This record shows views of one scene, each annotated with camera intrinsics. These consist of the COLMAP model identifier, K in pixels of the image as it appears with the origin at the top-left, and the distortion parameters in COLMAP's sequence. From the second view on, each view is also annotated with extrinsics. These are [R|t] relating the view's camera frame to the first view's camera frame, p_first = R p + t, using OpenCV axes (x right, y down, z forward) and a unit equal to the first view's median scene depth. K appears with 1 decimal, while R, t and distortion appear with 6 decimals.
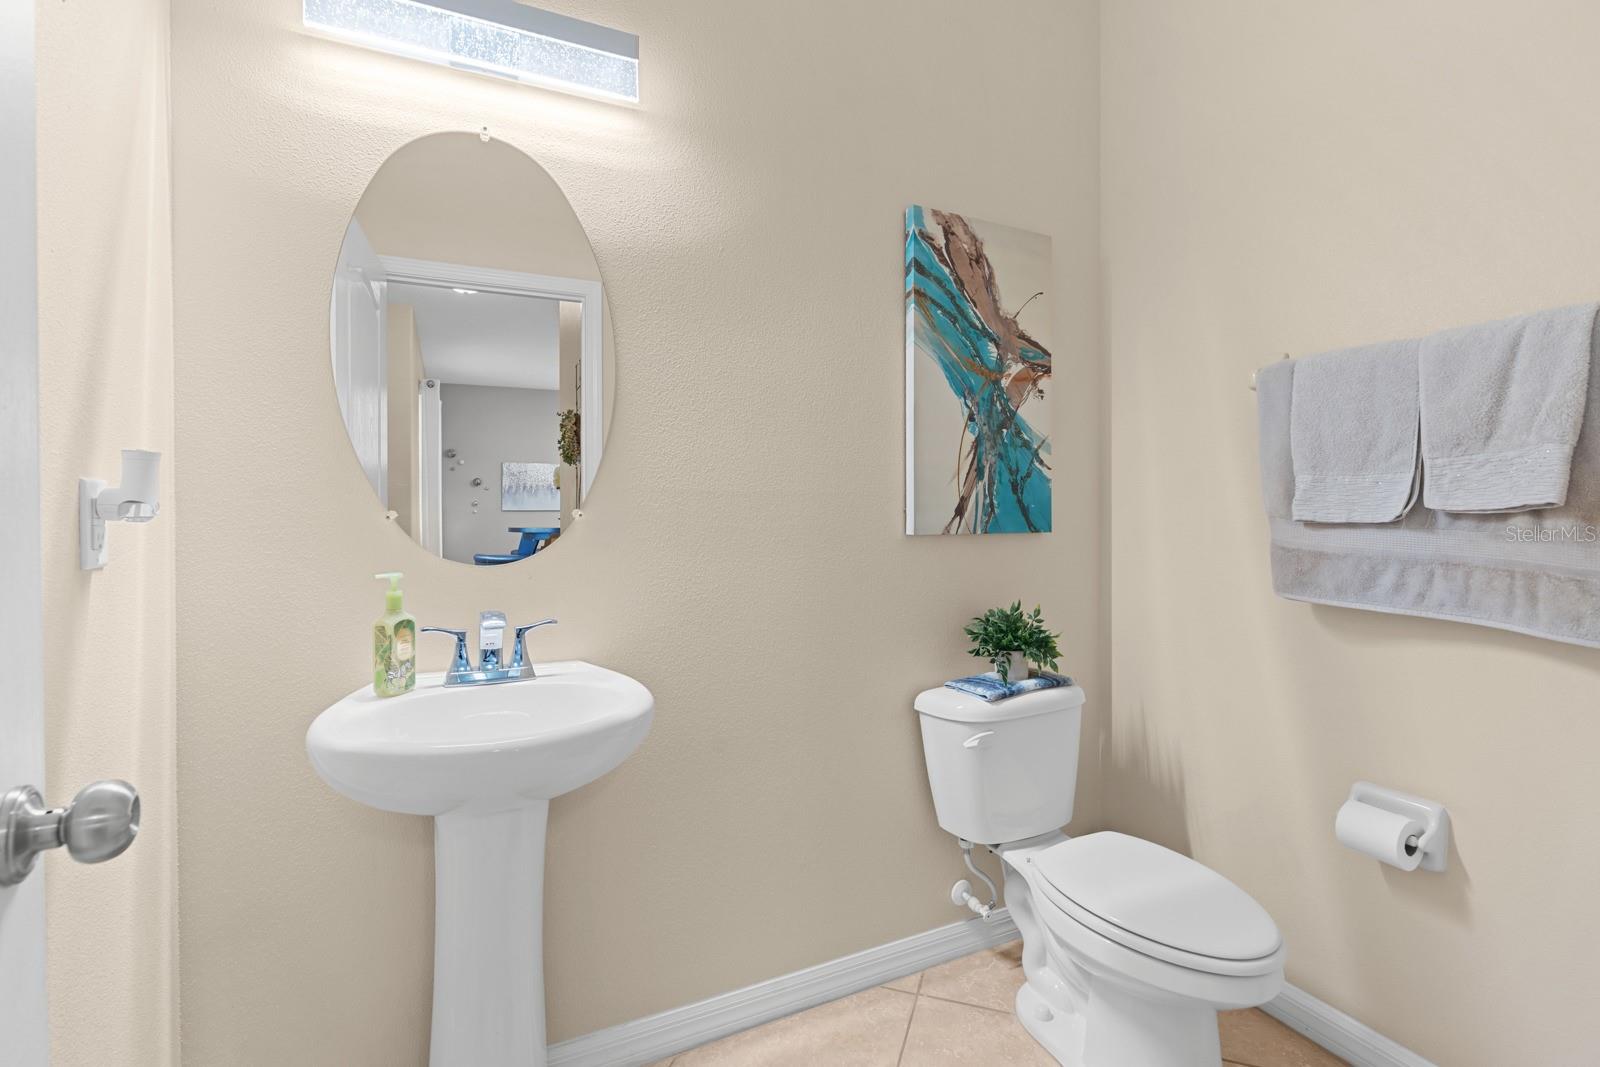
lens RADIAL K [[724.1, 0, 794.8], [0, 724.1, 508.8], [0, 0, 1]] dist [-0.009568, 0.001031]
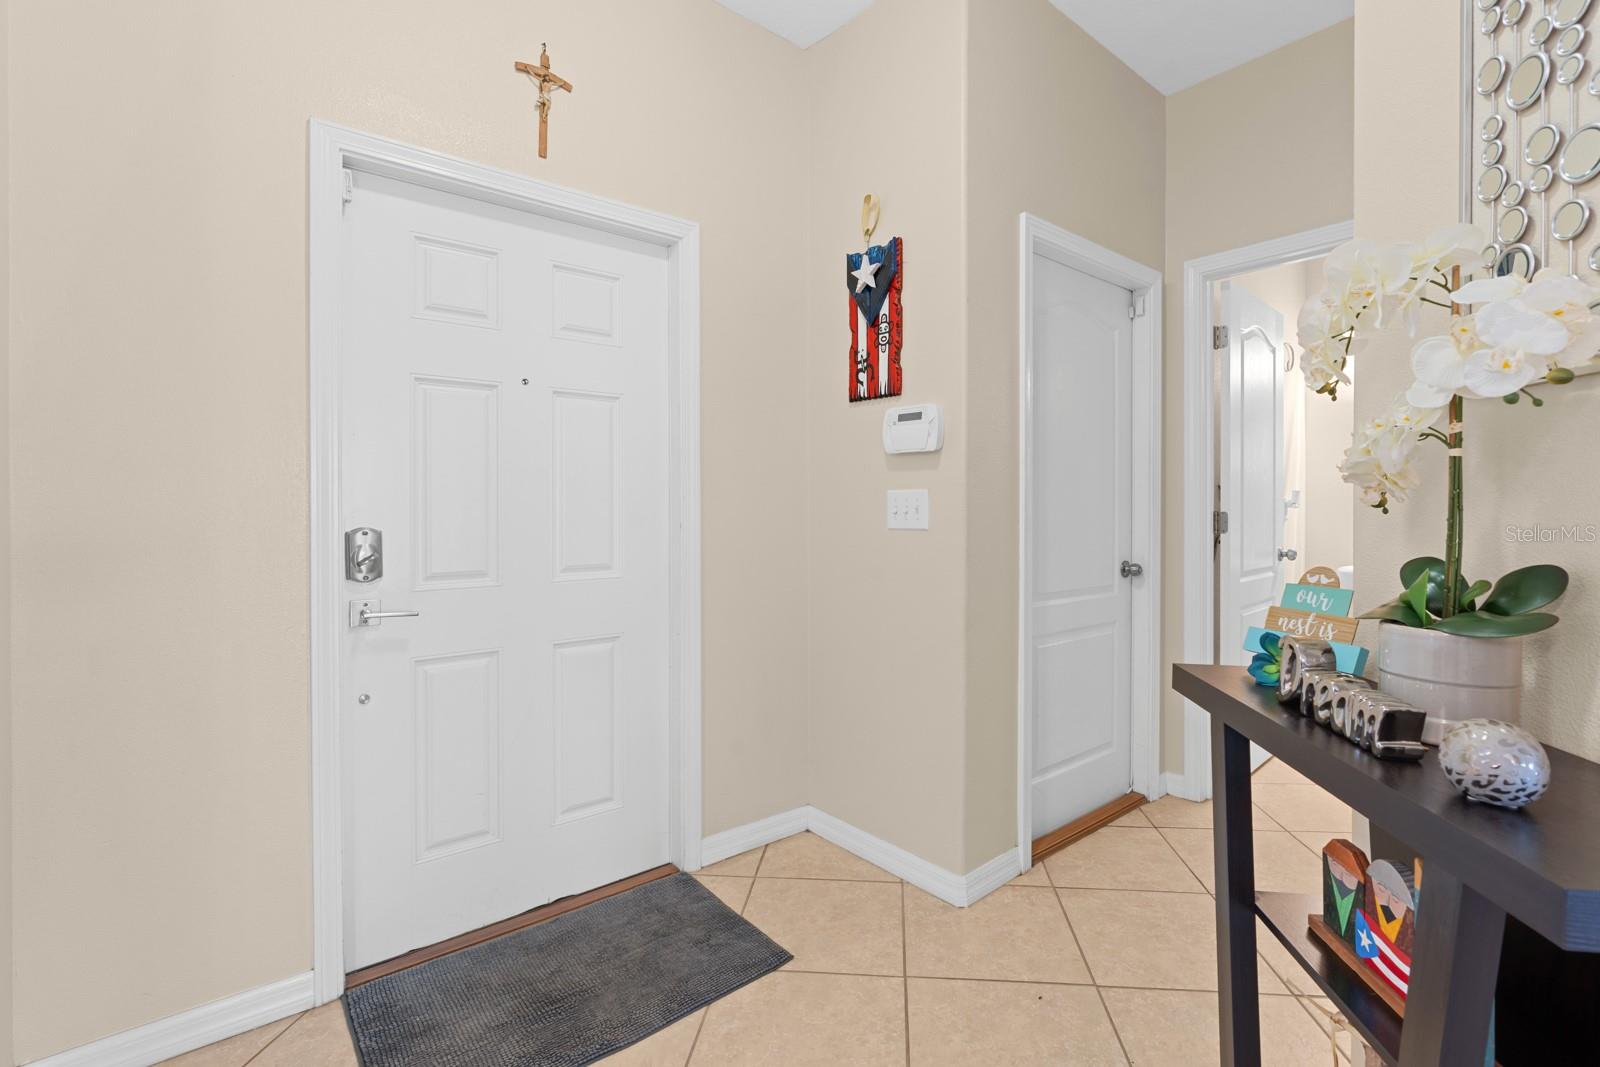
lens RADIAL K [[724.1, 0, 794.8], [0, 724.1, 508.8], [0, 0, 1]] dist [-0.009568, 0.001031]
pose [[0.232941, 0.009824, -0.972441, 2.320066], [-0.000169, 0.999949, 0.010061, -0.019513], [0.972491, -0.002179, 0.232931, -2.623135]]
